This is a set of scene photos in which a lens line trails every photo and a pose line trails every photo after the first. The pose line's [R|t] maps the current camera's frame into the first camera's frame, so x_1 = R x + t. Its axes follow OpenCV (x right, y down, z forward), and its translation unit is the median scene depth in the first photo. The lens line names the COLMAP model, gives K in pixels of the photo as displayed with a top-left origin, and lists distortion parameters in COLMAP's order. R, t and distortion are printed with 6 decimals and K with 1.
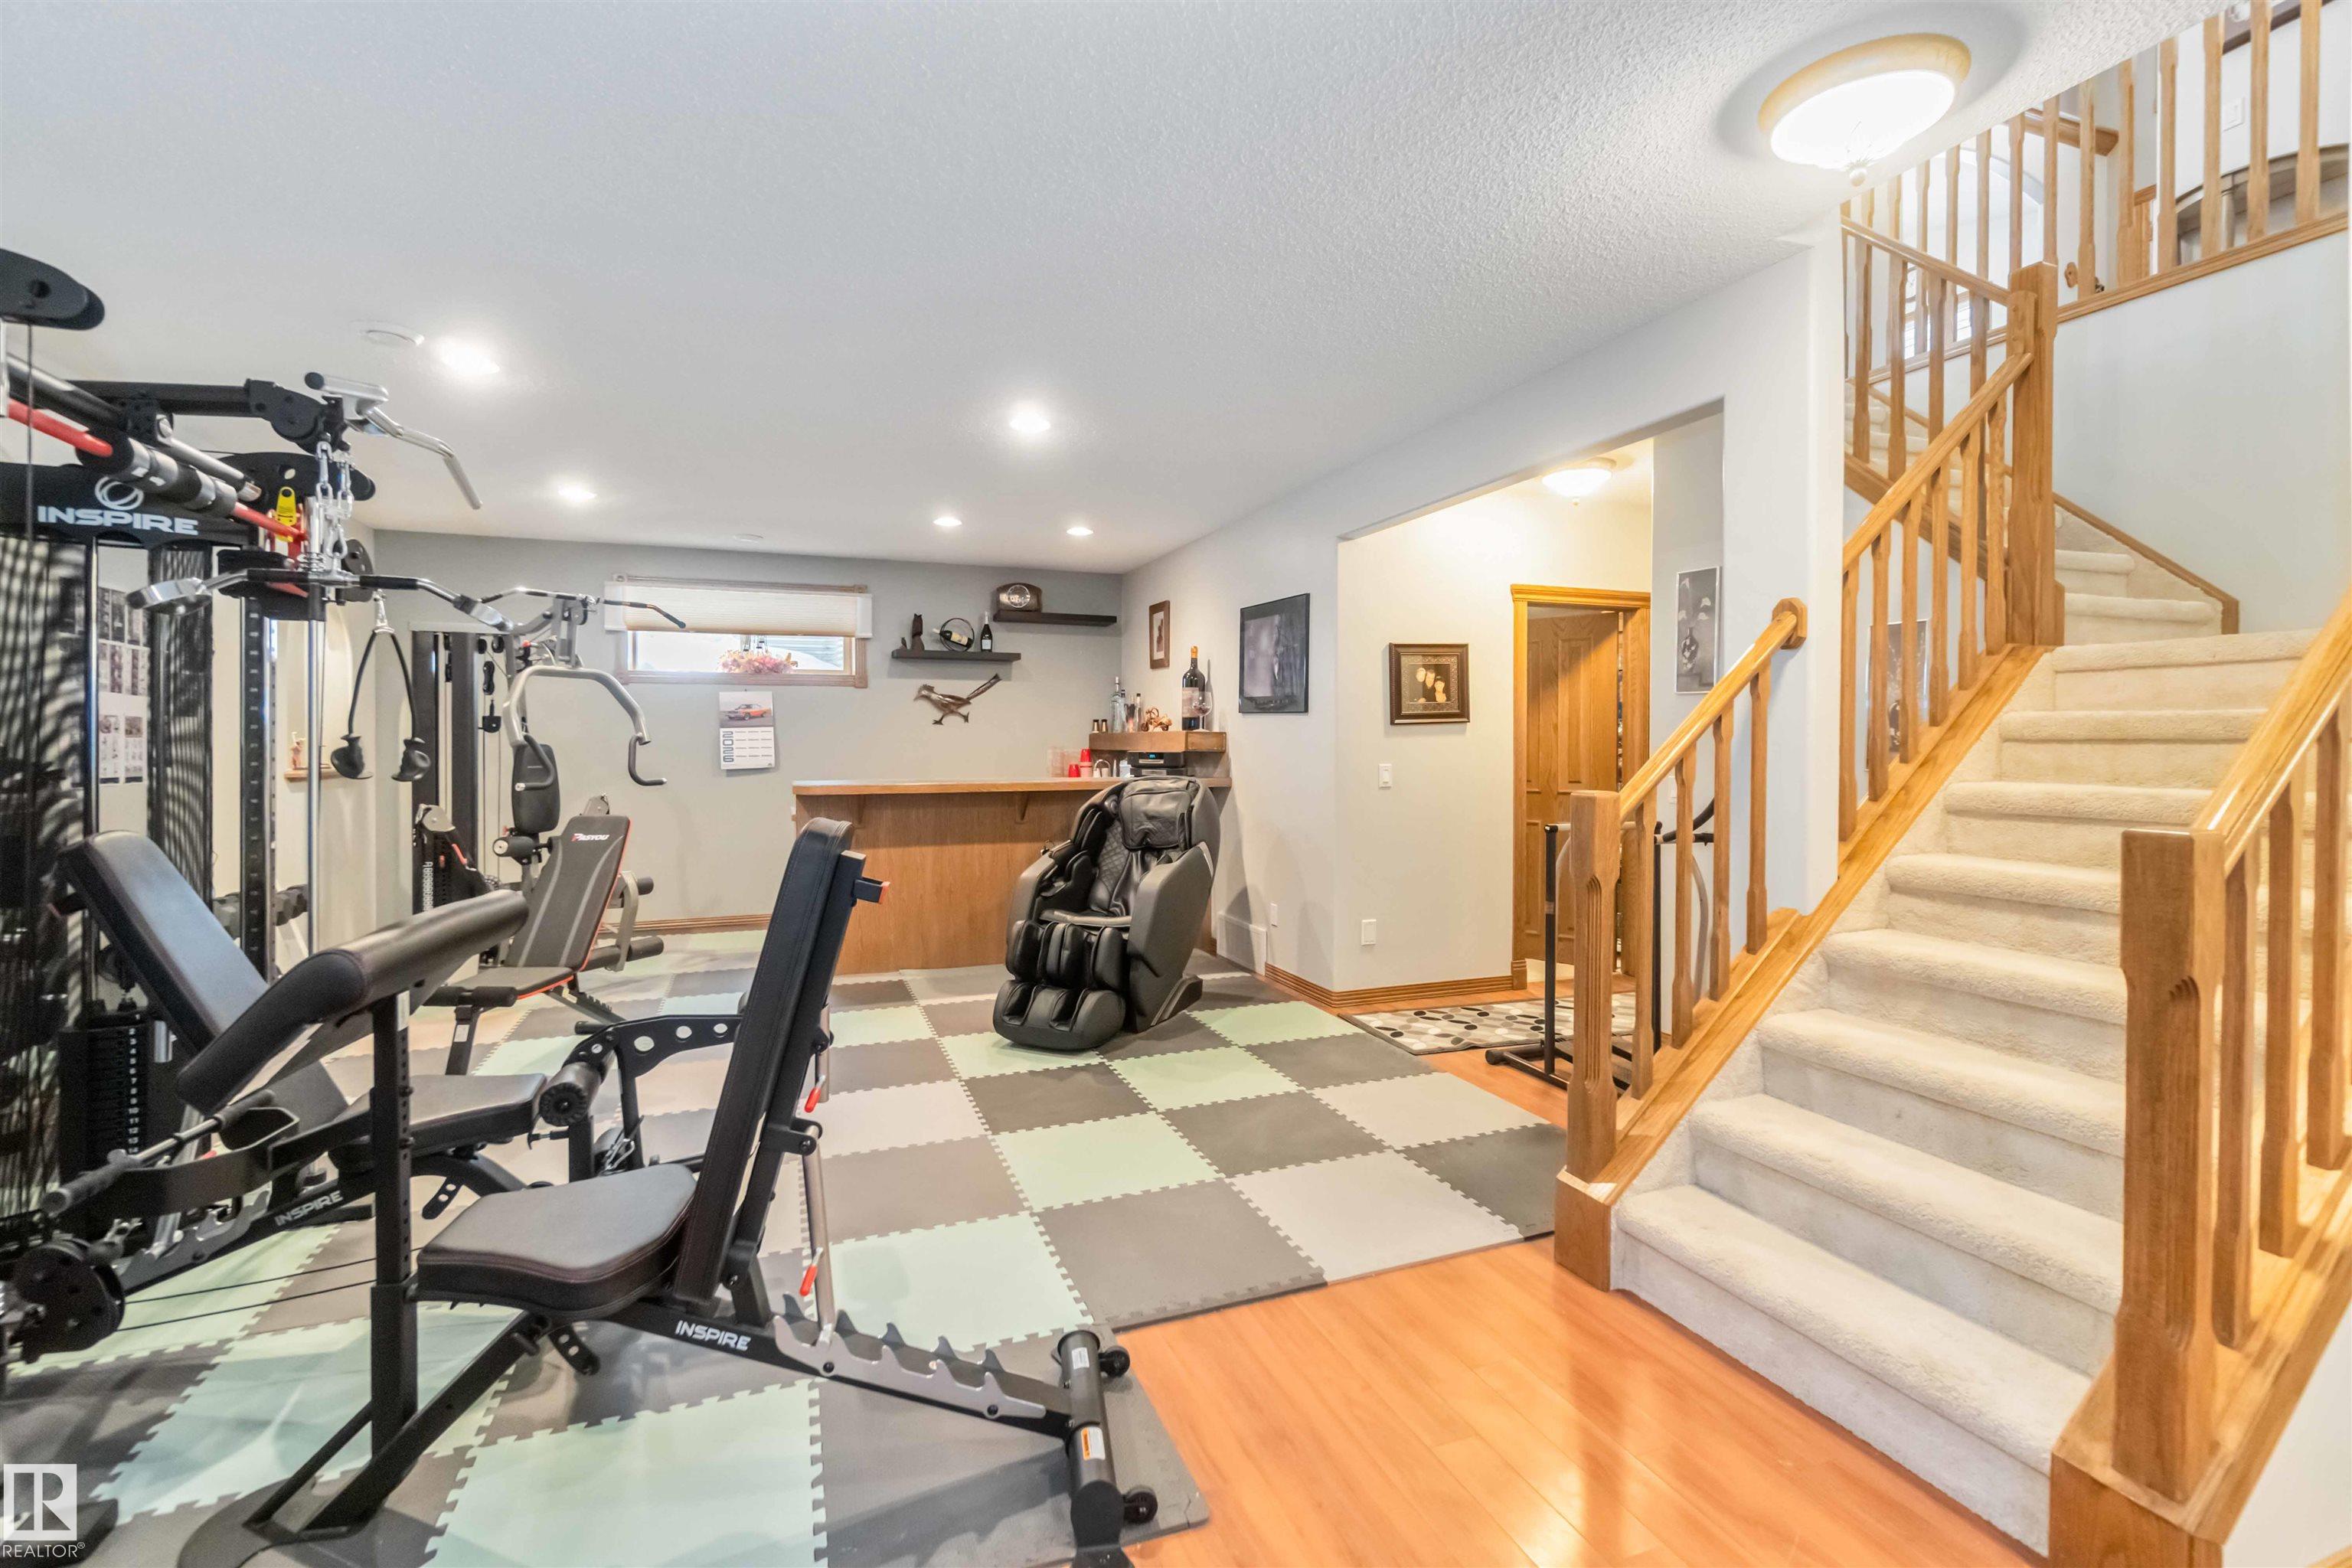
lens RADIAL K [[1034.7, 0, 1182.0], [0, 1034.7, 753.4], [0, 0, 1]] dist [0.000455, 0.000101]
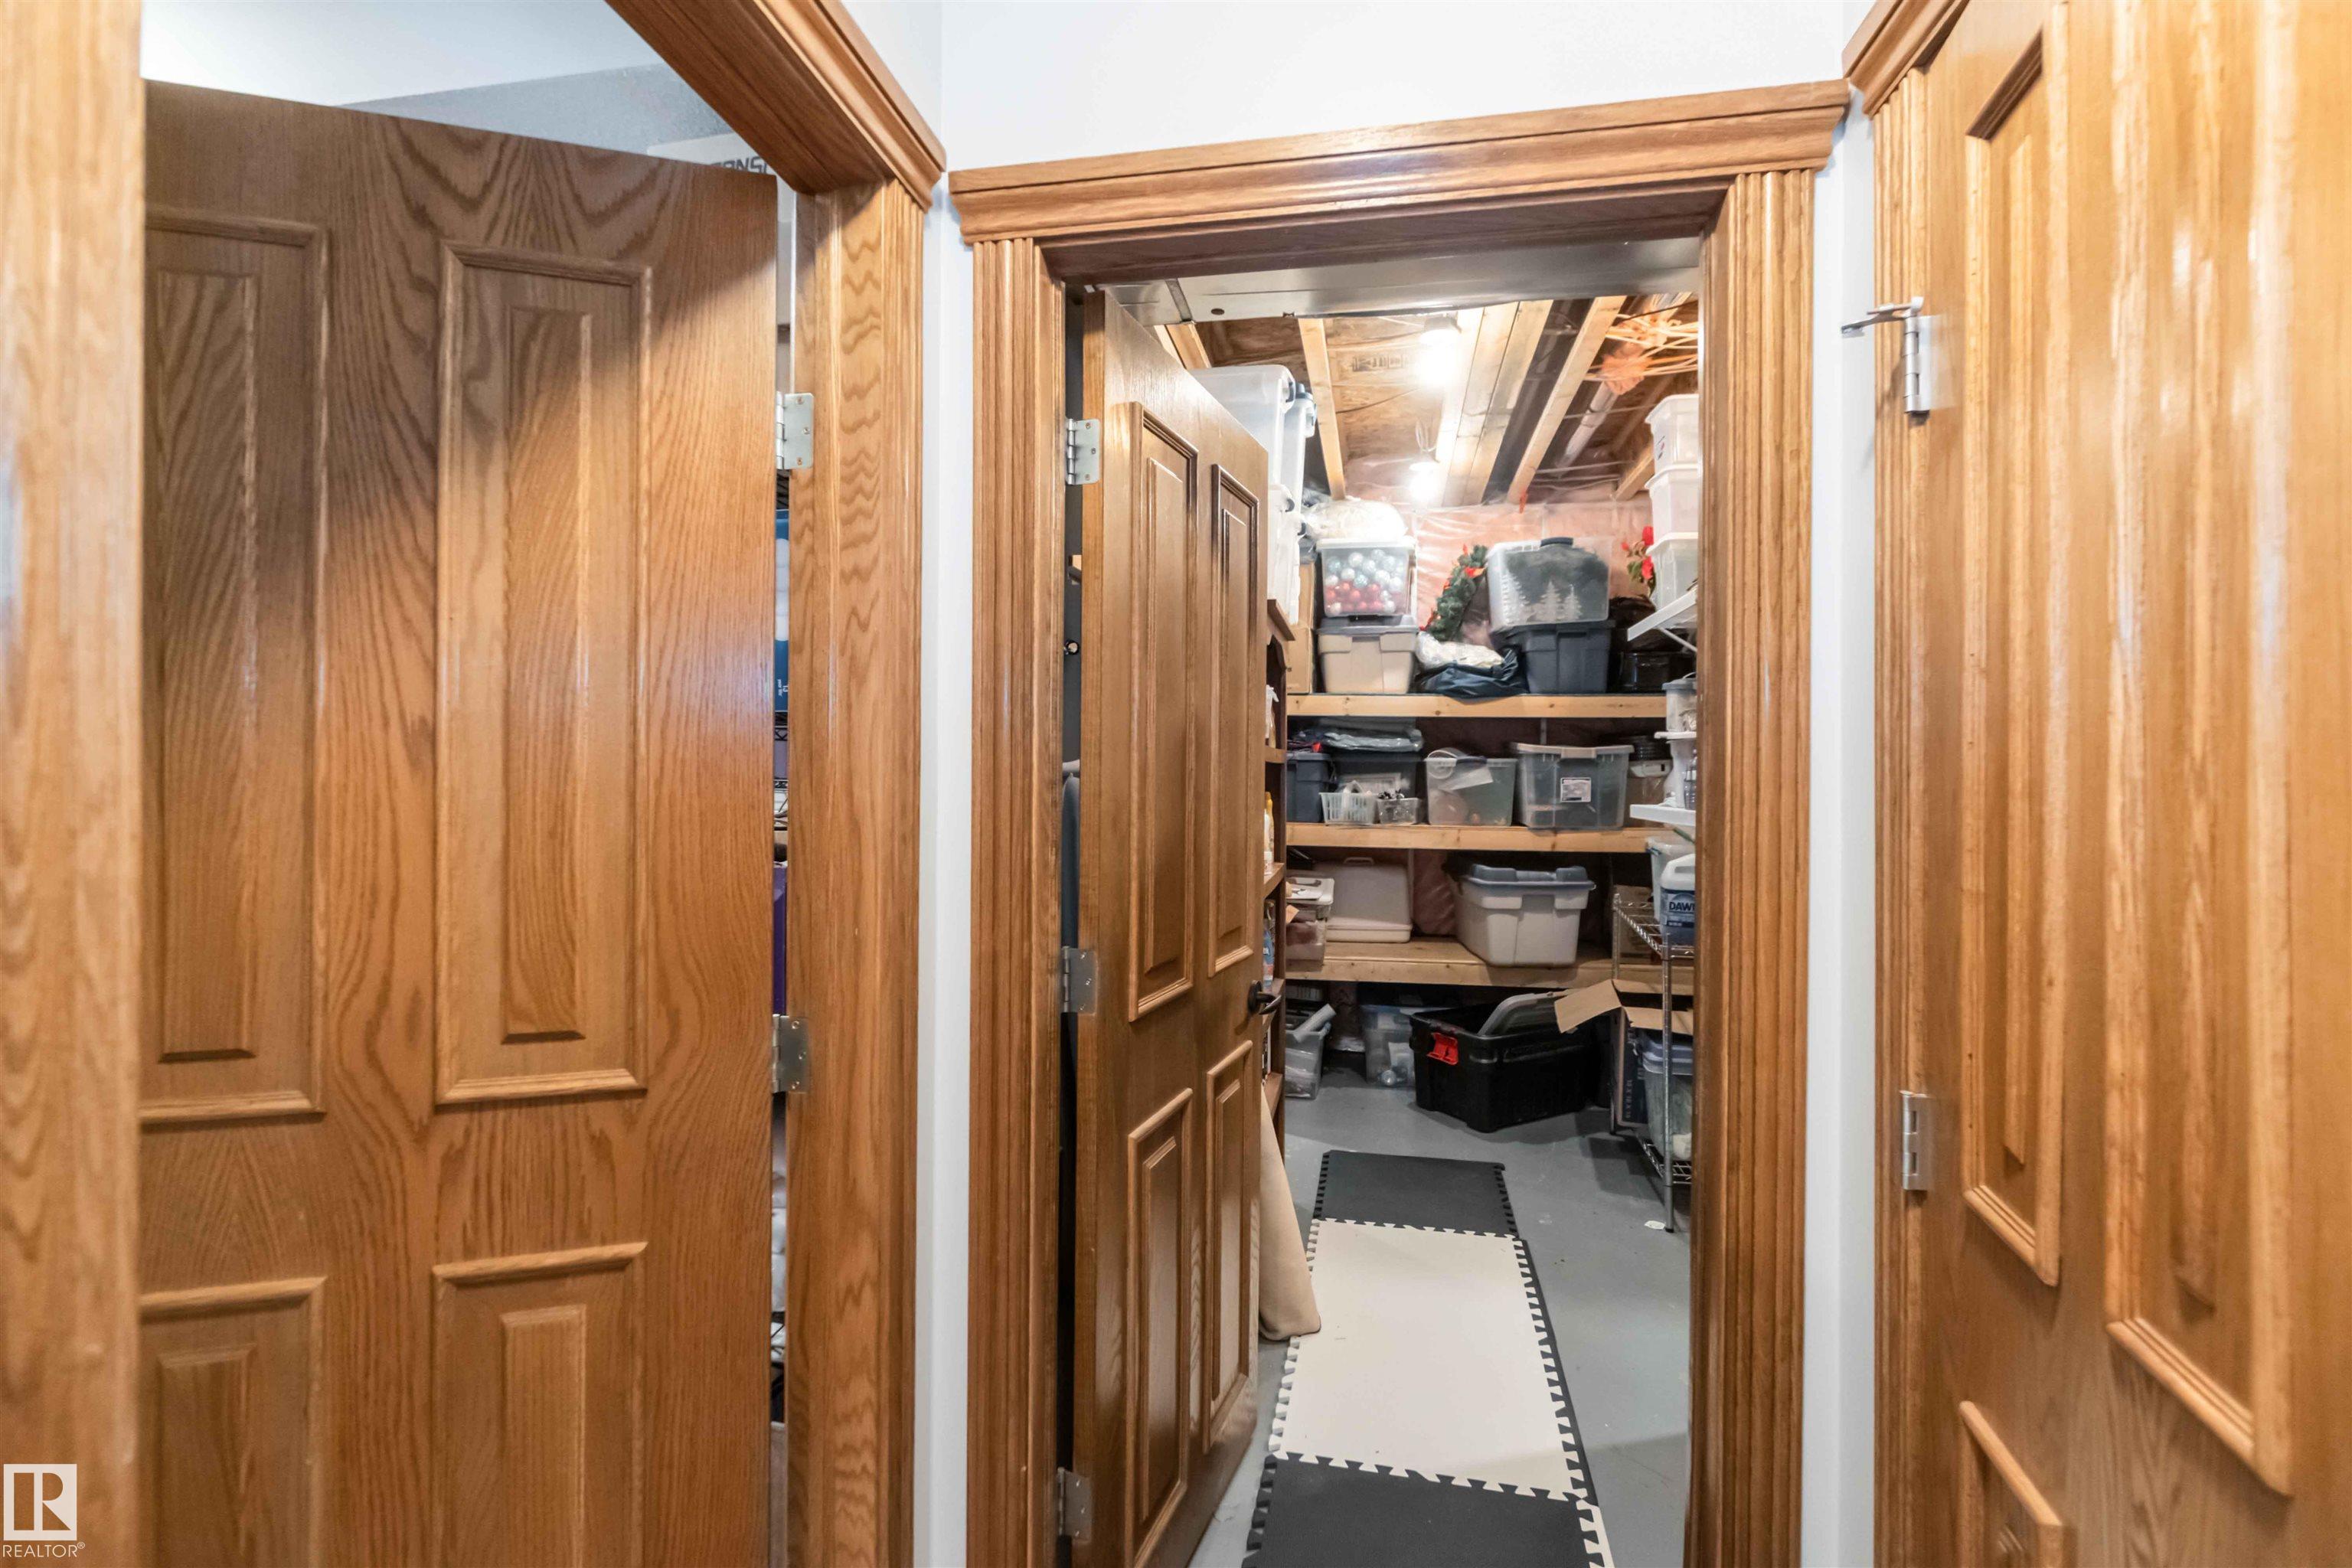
lens RADIAL K [[1034.7, 0, 1187.3], [0, 1034.7, 777.4], [0, 0, 1]] dist [0.000455, 0.000101]
pose [[0.526975, -0.001742, 0.849879, 0.315147], [-0.002530, 0.999990, 0.003618, -0.022318], [-0.849877, -0.004057, 0.526965, 0.895553]]
